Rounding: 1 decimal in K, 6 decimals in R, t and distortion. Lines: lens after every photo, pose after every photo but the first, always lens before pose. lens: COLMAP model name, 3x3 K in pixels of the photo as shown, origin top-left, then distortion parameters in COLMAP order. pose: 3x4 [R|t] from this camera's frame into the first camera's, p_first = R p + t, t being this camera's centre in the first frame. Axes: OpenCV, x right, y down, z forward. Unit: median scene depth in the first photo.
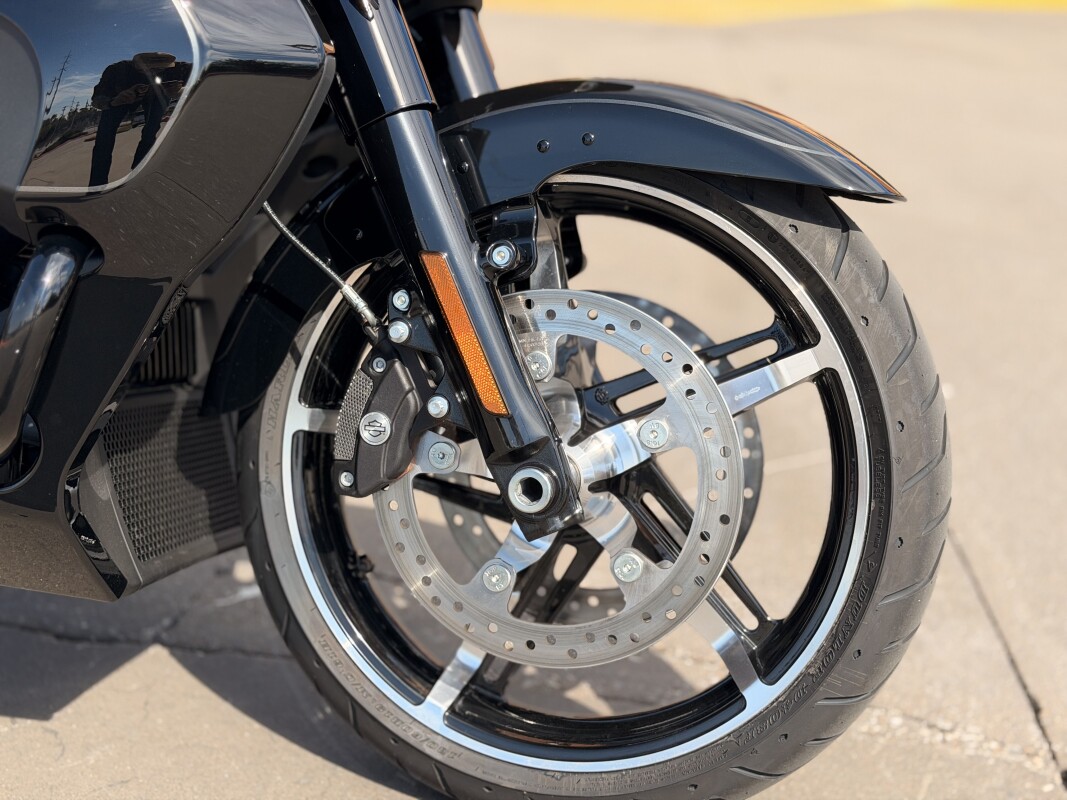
lens RADIAL K [[1533.8, 0, 530.1], [0, 1533.8, 397.9], [0, 0, 1]] dist [0.235241, 0.000000]
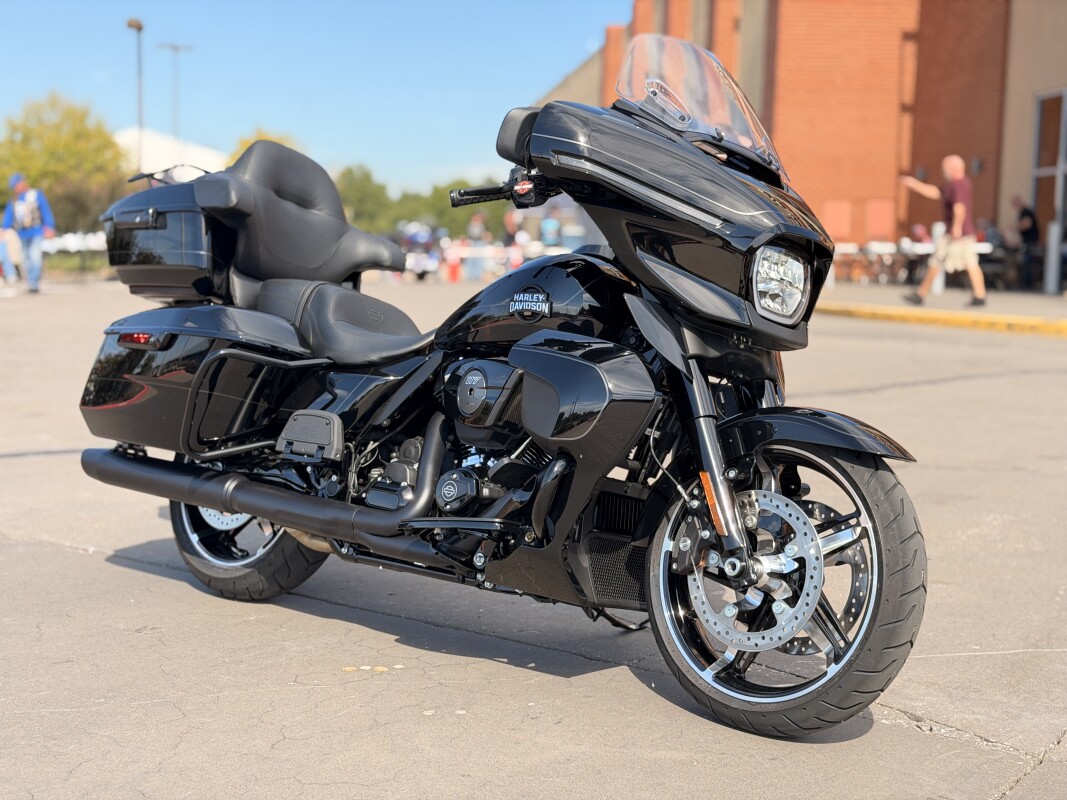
lens RADIAL K [[1533.8, 0, 533.9], [0, 1533.8, 400.3], [0, 0, 1]] dist [0.235241, 0.000000]
pose [[0.889390, 0.008779, -0.457065, 0.803034], [-0.112214, 0.973419, -0.199658, 0.313139], [0.443163, 0.228863, 0.866734, -1.278738]]
